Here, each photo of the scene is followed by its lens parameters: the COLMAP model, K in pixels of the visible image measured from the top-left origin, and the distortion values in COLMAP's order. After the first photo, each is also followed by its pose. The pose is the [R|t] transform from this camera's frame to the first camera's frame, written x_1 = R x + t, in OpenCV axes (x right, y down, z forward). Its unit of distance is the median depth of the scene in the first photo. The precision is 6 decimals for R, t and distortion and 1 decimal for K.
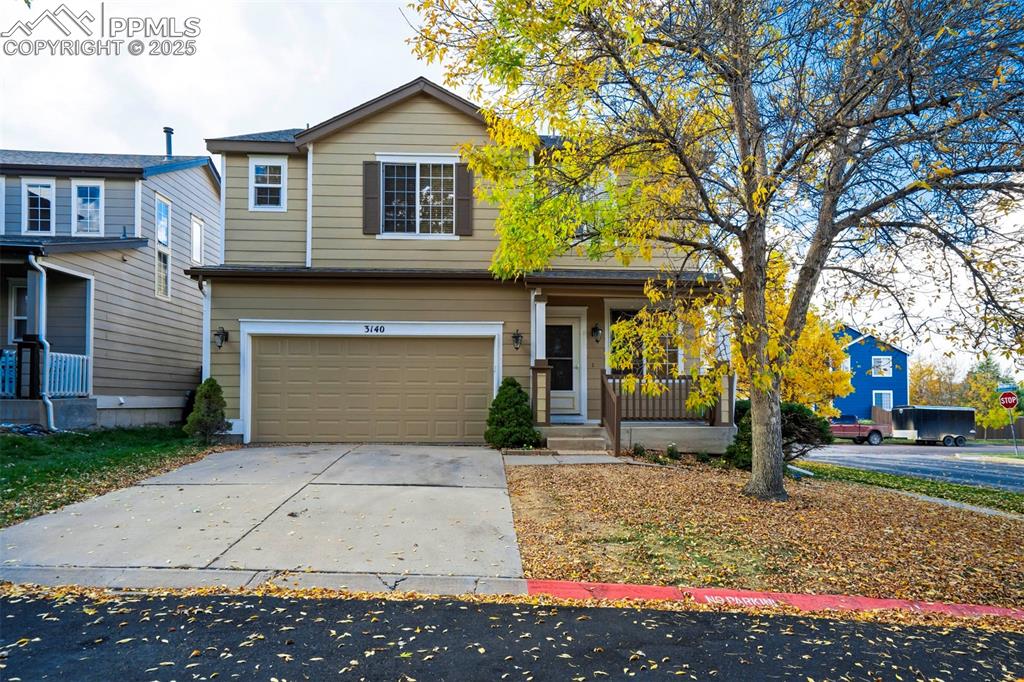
lens RADIAL K [[589.4, 0, 512.6], [0, 589.4, 397.6], [0, 0, 1]] dist [0.000220, -0.000725]
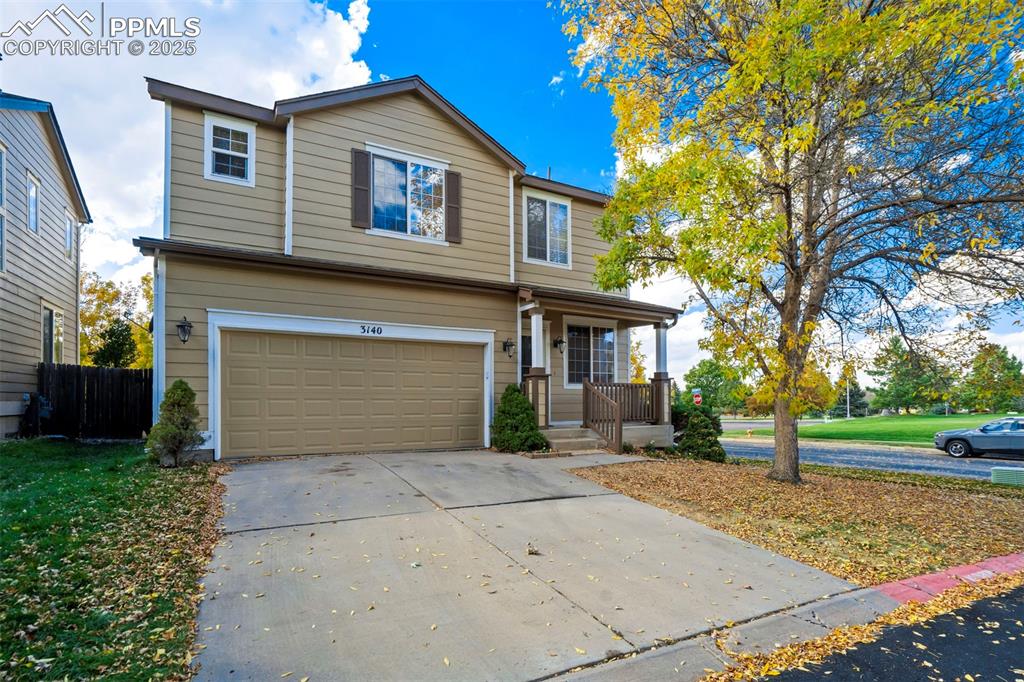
lens RADIAL K [[490.2, 0, 511.5], [0, 490.2, 394.8], [0, 0, 1]] dist [-0.010259, 0.000832]
pose [[0.900951, 0.000554, 0.433921, -0.362642], [0.000939, 0.999994, -0.003225, -0.010741], [-0.433920, 0.003313, 0.900945, 0.202184]]
